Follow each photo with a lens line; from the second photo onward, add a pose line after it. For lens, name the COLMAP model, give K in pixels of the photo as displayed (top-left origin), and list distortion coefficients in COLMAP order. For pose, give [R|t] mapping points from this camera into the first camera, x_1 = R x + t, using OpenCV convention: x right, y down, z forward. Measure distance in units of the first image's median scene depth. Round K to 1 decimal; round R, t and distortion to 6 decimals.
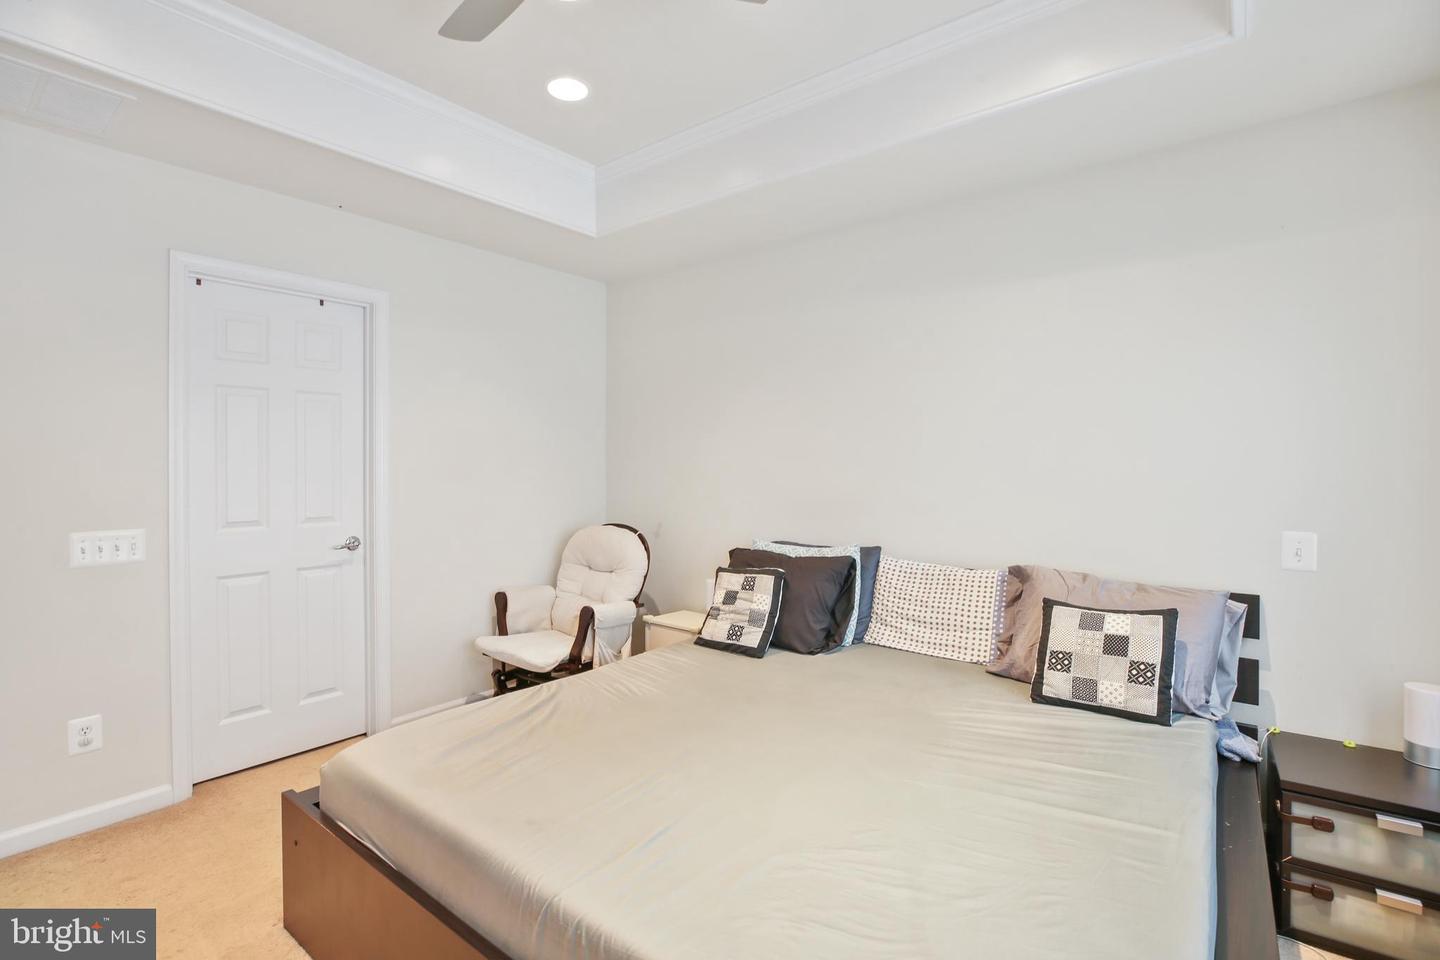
lens RADIAL K [[674.3, 0, 716.5], [0, 674.3, 466.6], [0, 0, 1]] dist [-0.037088, 0.012961]
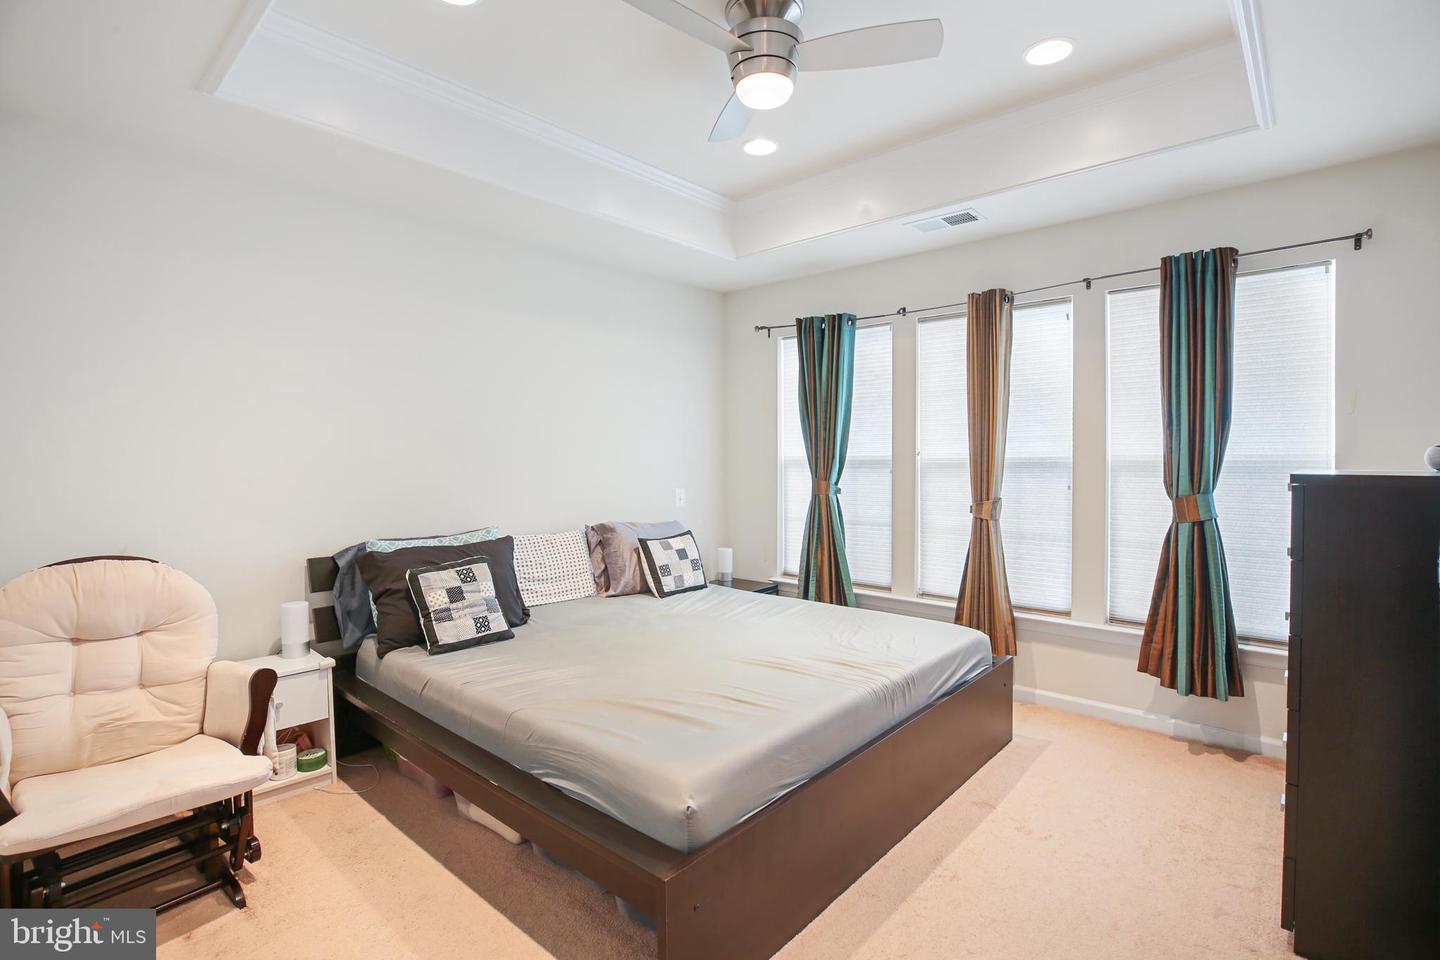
lens RADIAL K [[674.3, 0, 716.5], [0, 674.3, 466.6], [0, 0, 1]] dist [-0.037088, 0.012961]
pose [[0.069064, -0.013909, 0.997515, -1.023055], [0.002841, 0.999901, 0.013746, 0.001455], [-0.997608, 0.001885, 0.069096, 0.642284]]
